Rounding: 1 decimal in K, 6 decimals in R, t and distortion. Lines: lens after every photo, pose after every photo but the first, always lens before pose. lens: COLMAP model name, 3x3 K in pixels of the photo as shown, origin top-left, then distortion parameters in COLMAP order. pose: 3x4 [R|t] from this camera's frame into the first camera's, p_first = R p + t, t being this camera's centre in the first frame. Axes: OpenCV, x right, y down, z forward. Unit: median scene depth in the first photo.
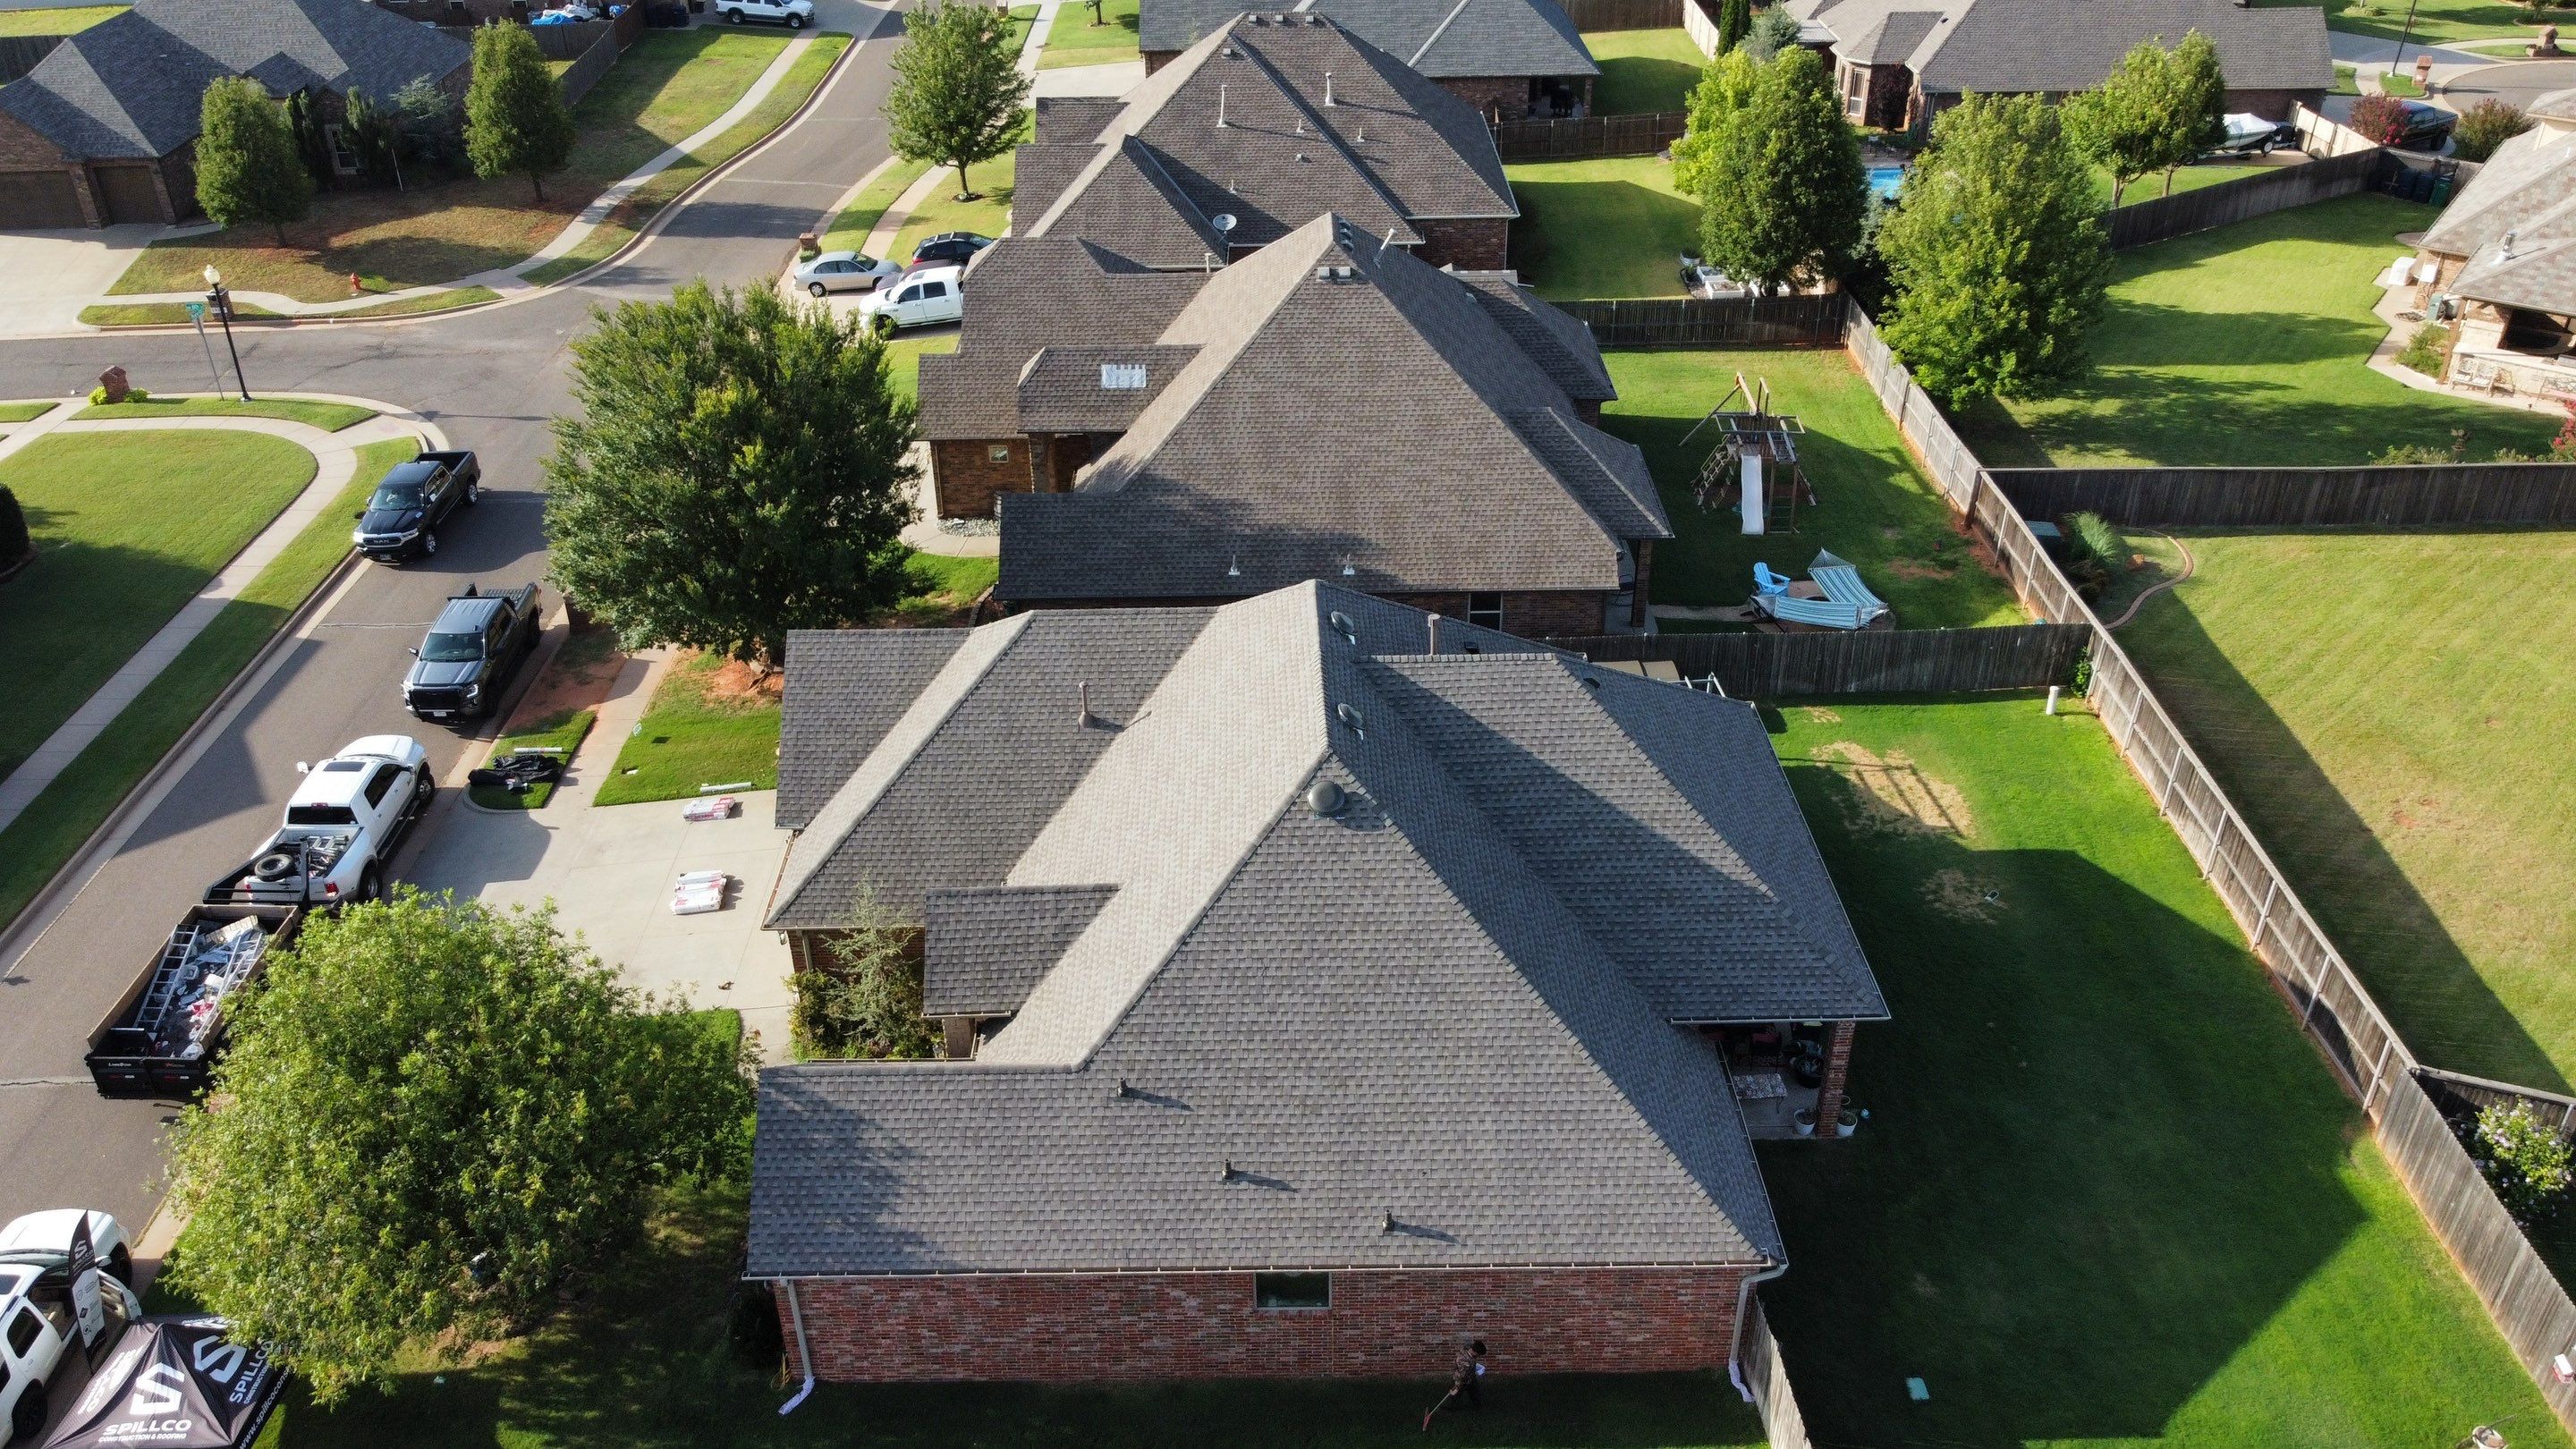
lens RADIAL K [[1964.4, 0, 1286.7], [0, 1964.4, 726.0], [0, 0, 1]] dist [-0.009859, 0.009466]
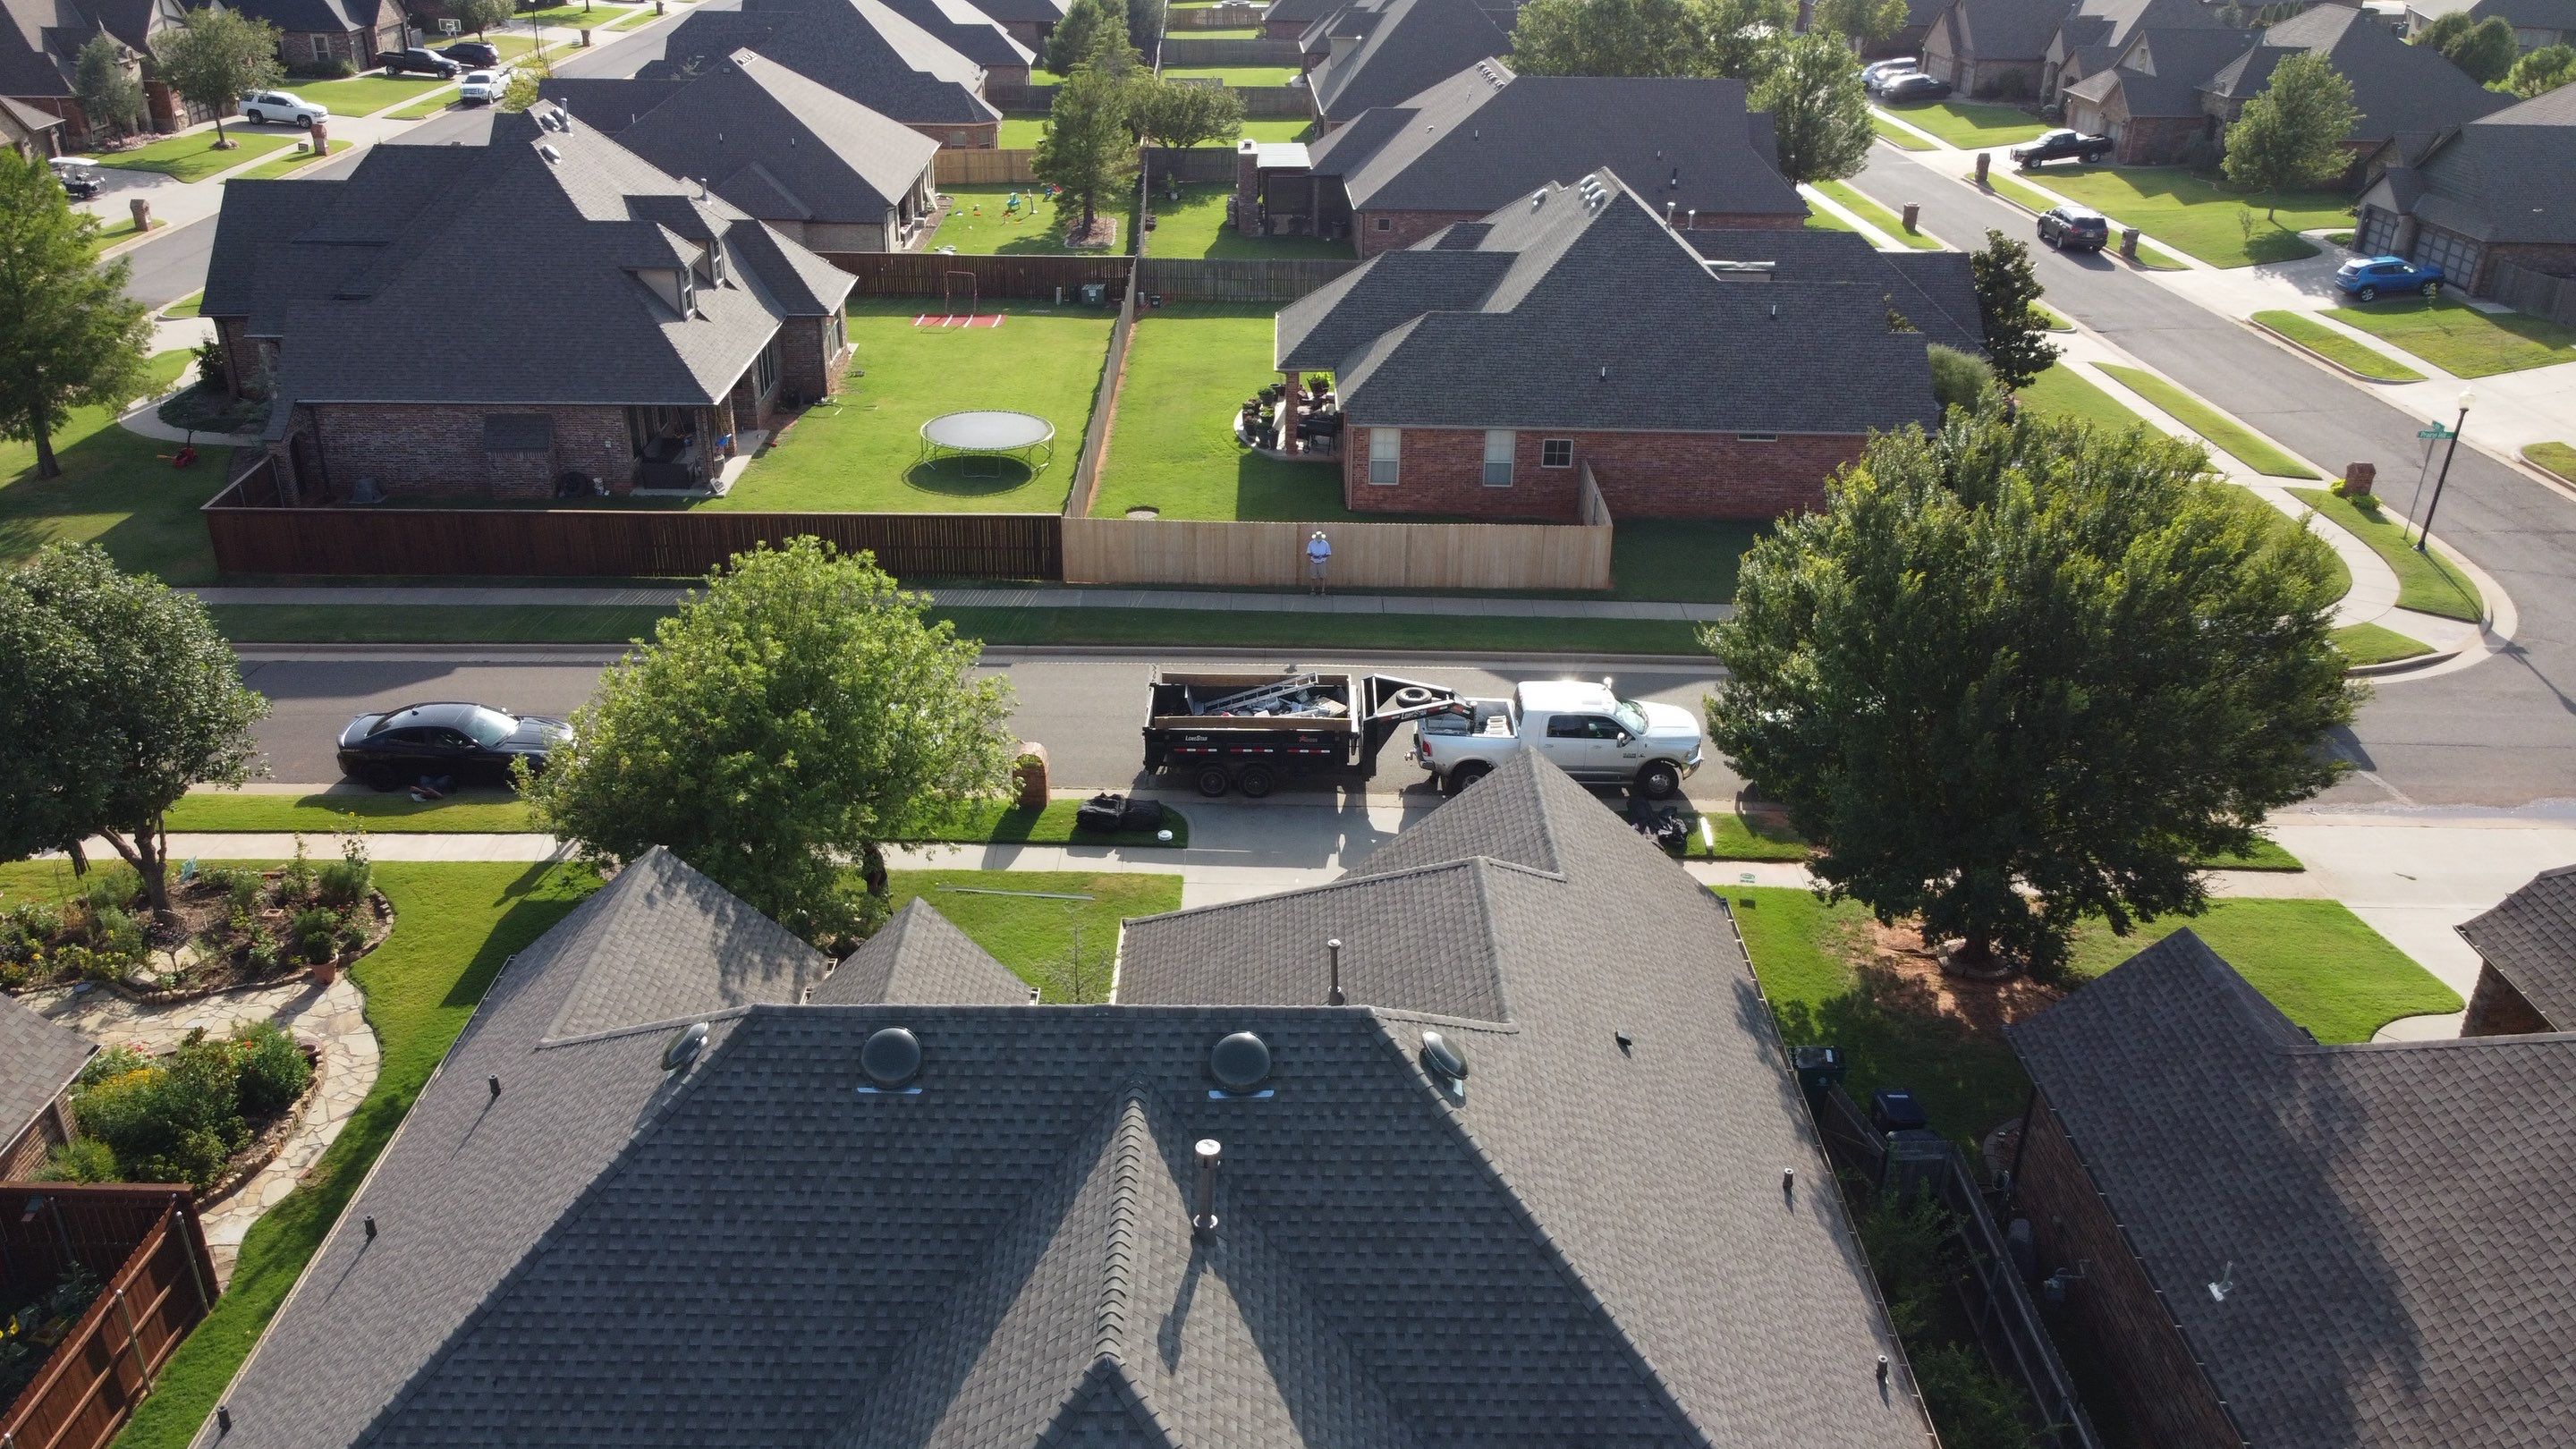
lens RADIAL K [[1964.4, 0, 1289.3], [0, 1964.4, 725.0], [0, 0, 1]] dist [-0.009859, 0.009466]
pose [[-0.002230, 0.448372, -0.893844, 0.324721], [-0.534726, 0.754787, 0.379952, -0.228719], [0.845022, 0.478810, 0.238073, 0.591234]]
